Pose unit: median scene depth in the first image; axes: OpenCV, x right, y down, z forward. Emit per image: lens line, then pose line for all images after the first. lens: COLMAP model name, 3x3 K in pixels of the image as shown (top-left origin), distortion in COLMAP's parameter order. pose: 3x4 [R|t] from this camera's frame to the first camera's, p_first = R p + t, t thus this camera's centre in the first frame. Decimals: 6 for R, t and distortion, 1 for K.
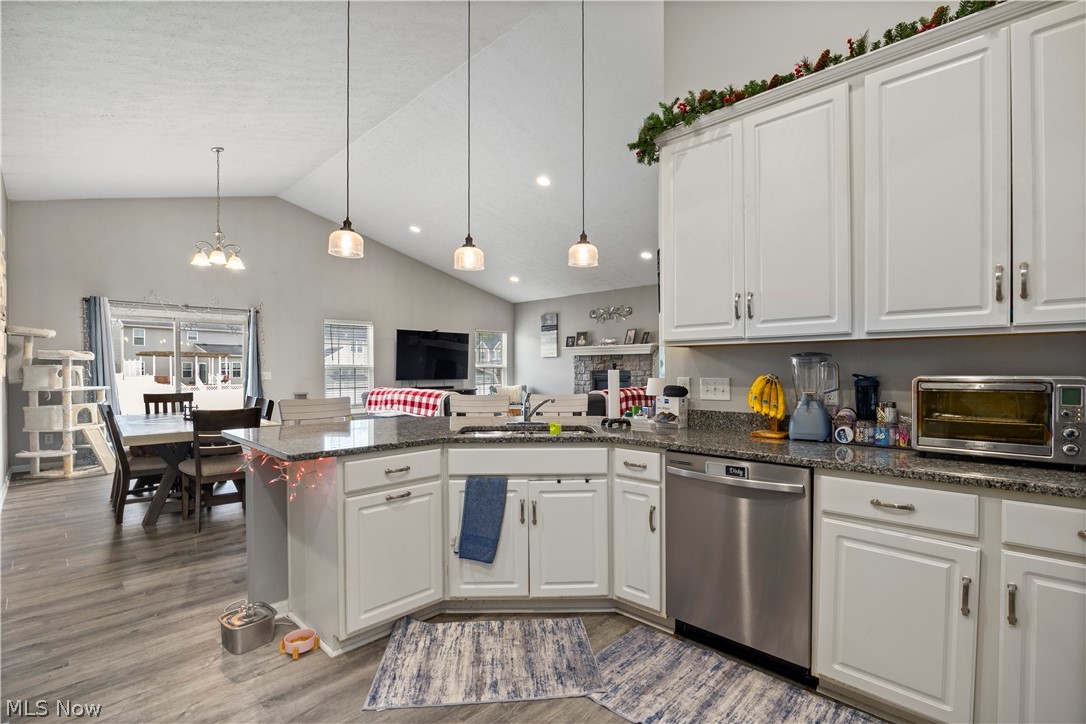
lens RADIAL K [[538.7, 0, 544.5], [0, 538.7, 377.0], [0, 0, 1]] dist [-0.004094, 0.002526]
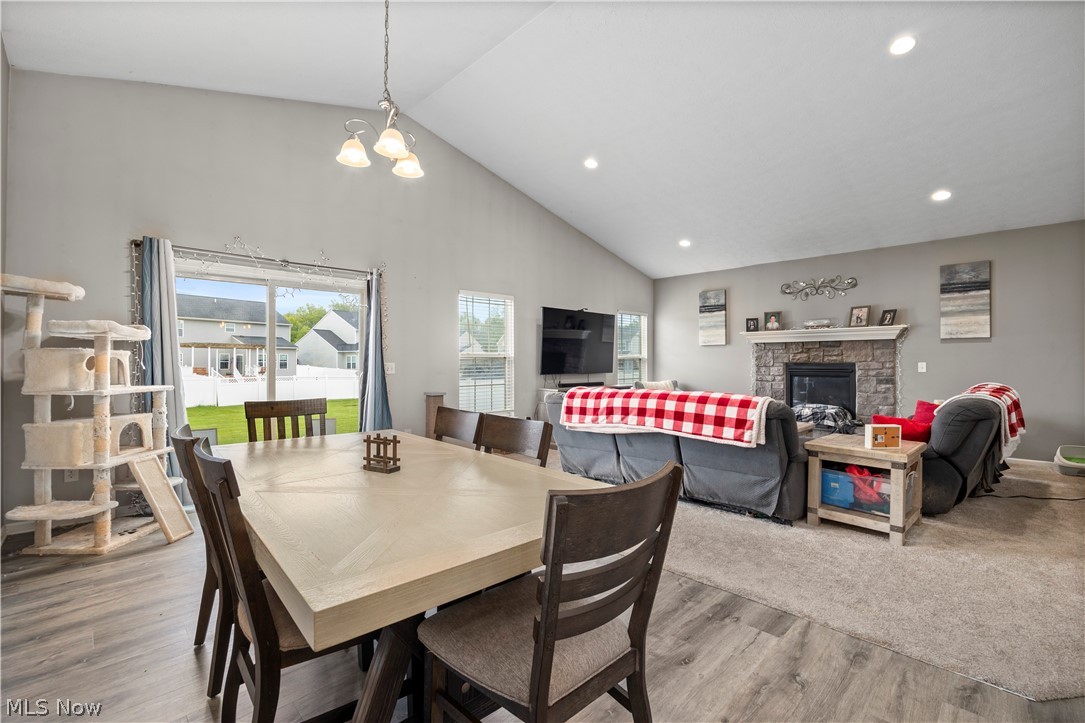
lens RADIAL K [[495.8, 0, 540.1], [0, 495.8, 360.6], [0, 0, 1]] dist [-0.009086, 0.000846]
pose [[0.999989, 0.002408, -0.004130, -0.280752], [-0.002480, 0.999844, -0.017461, -0.001115], [0.004087, 0.017471, 0.999839, 0.319118]]
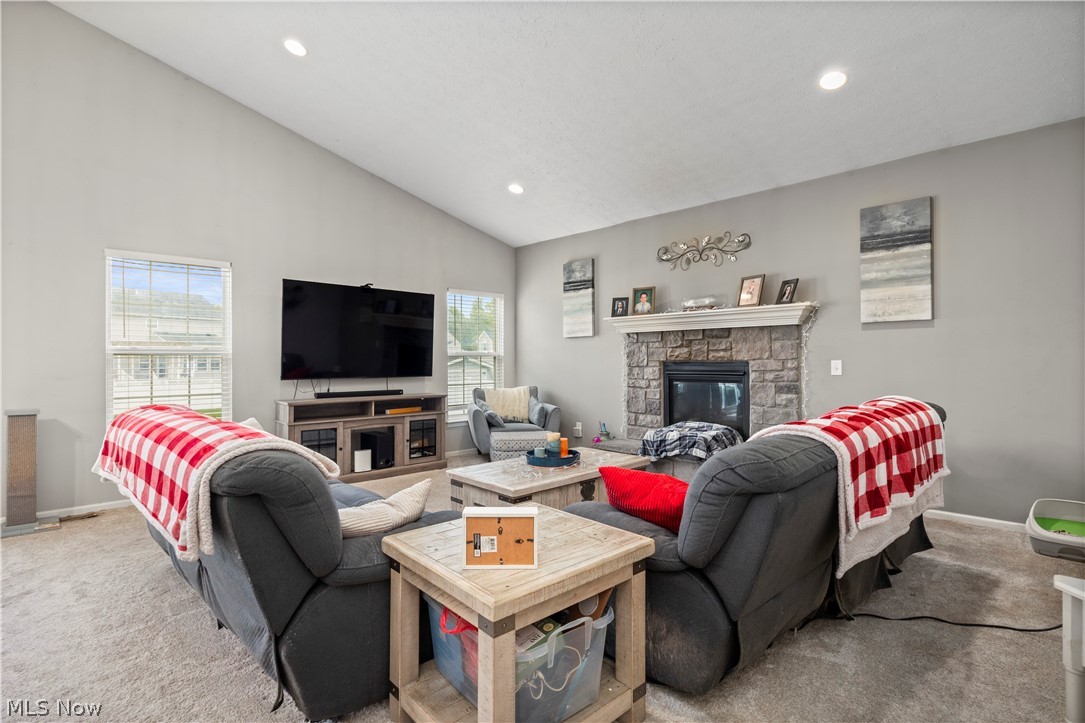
lens RADIAL K [[538.2, 0, 546.2], [0, 538.2, 359.1], [0, 0, 1]] dist [-0.004094, 0.002526]
pose [[0.999980, -0.000443, -0.006270, -0.024809], [0.000324, 0.999818, -0.019054, -0.003590], [0.006277, 0.019052, 0.999799, 0.511430]]
